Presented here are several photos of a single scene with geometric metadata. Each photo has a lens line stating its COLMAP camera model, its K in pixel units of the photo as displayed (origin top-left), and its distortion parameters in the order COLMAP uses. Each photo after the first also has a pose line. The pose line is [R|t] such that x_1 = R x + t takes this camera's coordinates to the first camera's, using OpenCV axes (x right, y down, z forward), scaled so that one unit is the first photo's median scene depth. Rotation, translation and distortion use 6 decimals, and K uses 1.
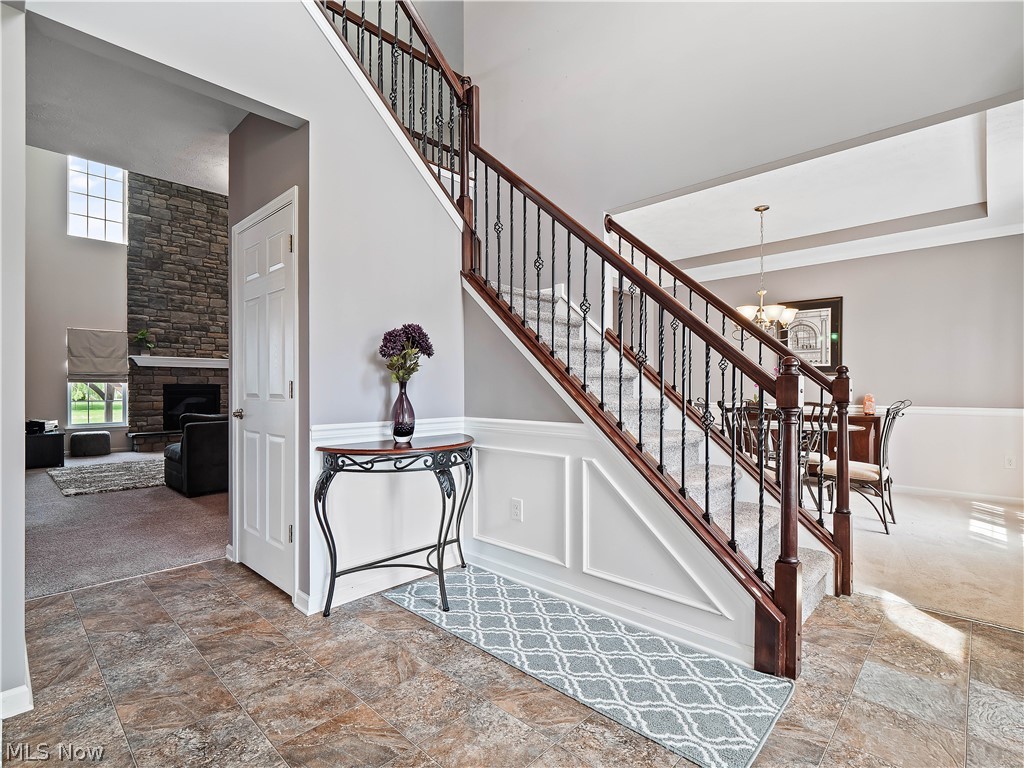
lens RADIAL K [[500.4, 0, 512.8], [0, 500.4, 383.4], [0, 0, 1]] dist [-0.000156, -0.003474]
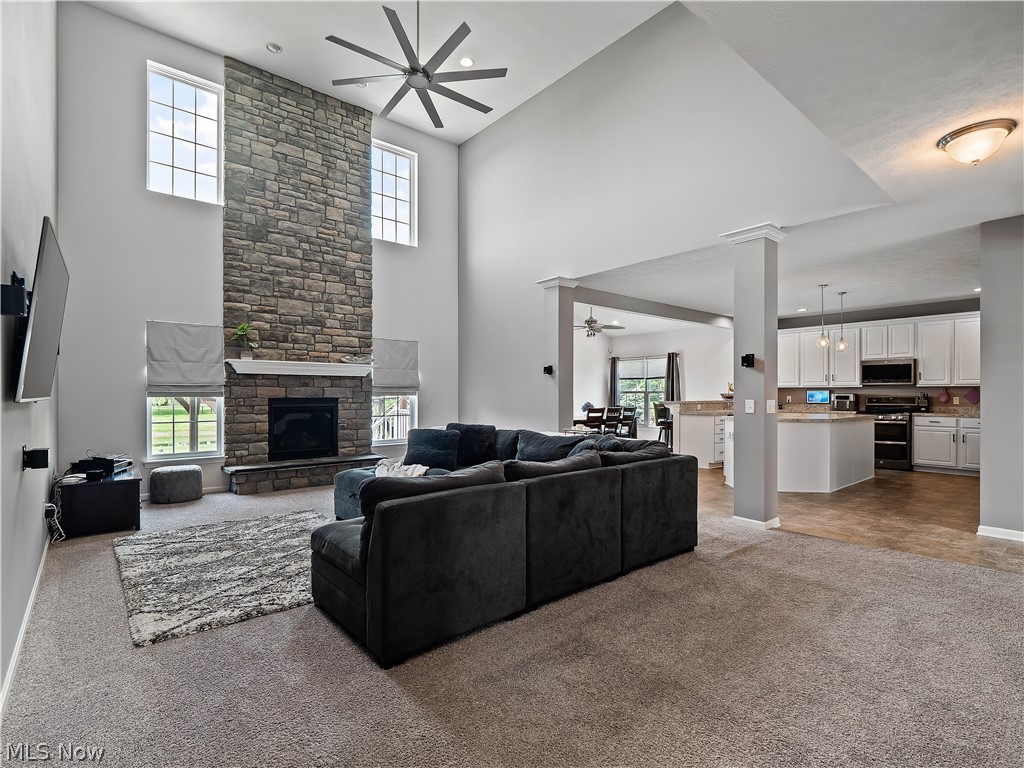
lens RADIAL K [[500.4, 0, 512.4], [0, 500.4, 388.4], [0, 0, 1]] dist [-0.000156, -0.003474]
pose [[0.994856, 0.002393, -0.101276, -0.279887], [-0.002322, 0.999997, 0.000809, -0.014678], [0.101277, -0.000570, 0.994858, 0.320224]]
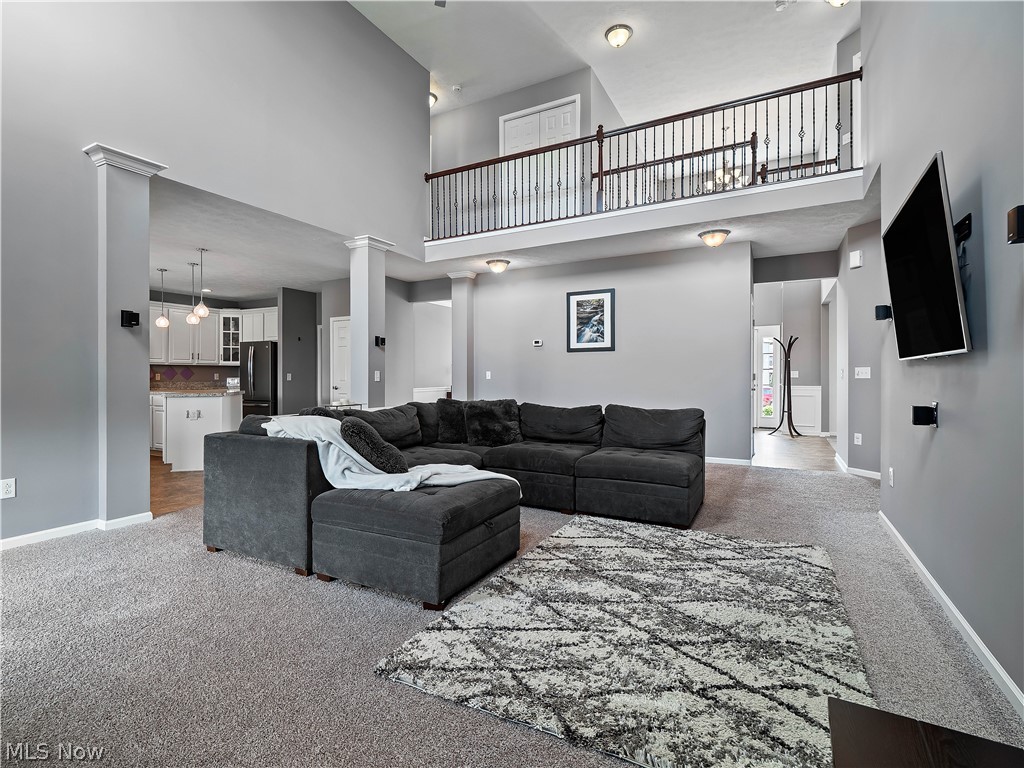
lens RADIAL K [[500.4, 0, 503.3], [0, 500.4, 376.1], [0, 0, 1]] dist [-0.000156, -0.003474]
pose [[-0.262661, 0.002449, 0.964885, -0.795005], [-0.003796, 0.999986, -0.003571, 0.005372], [-0.964881, -0.004600, -0.262648, 0.886854]]
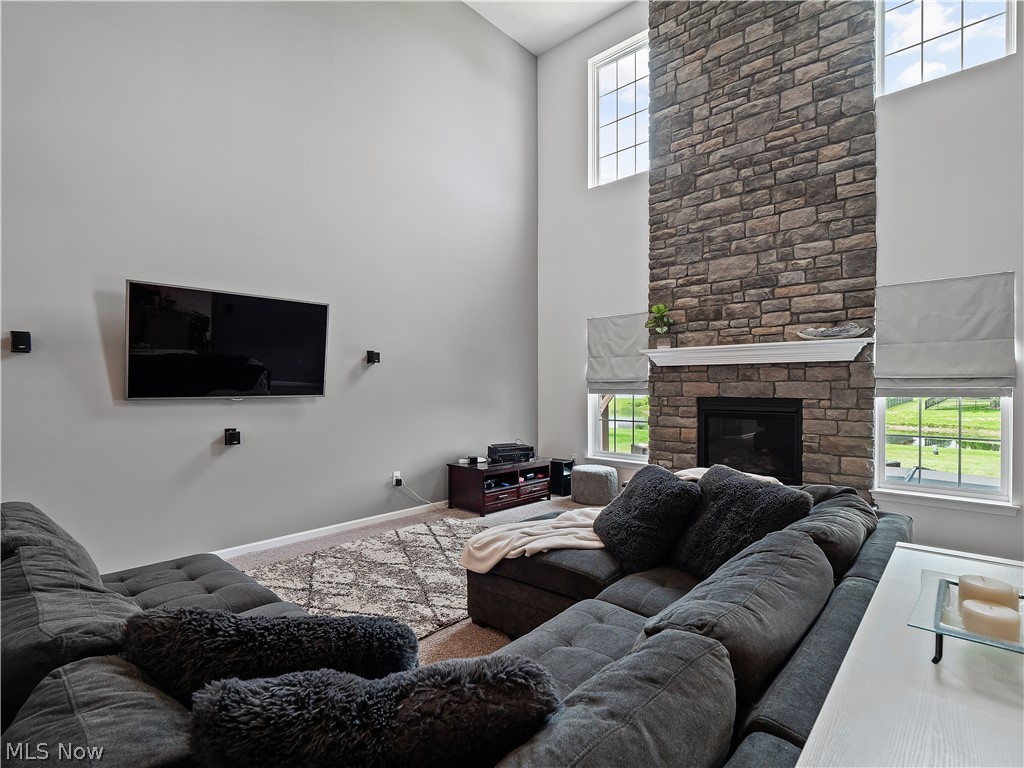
lens RADIAL K [[500.4, 0, 505.5], [0, 500.4, 389.0], [0, 0, 1]] dist [-0.000156, -0.003474]
pose [[0.017049, 0.010476, -0.999800, -0.155916], [0.012228, 0.999868, 0.010685, -0.016416], [0.999780, -0.012407, 0.016919, 0.803326]]
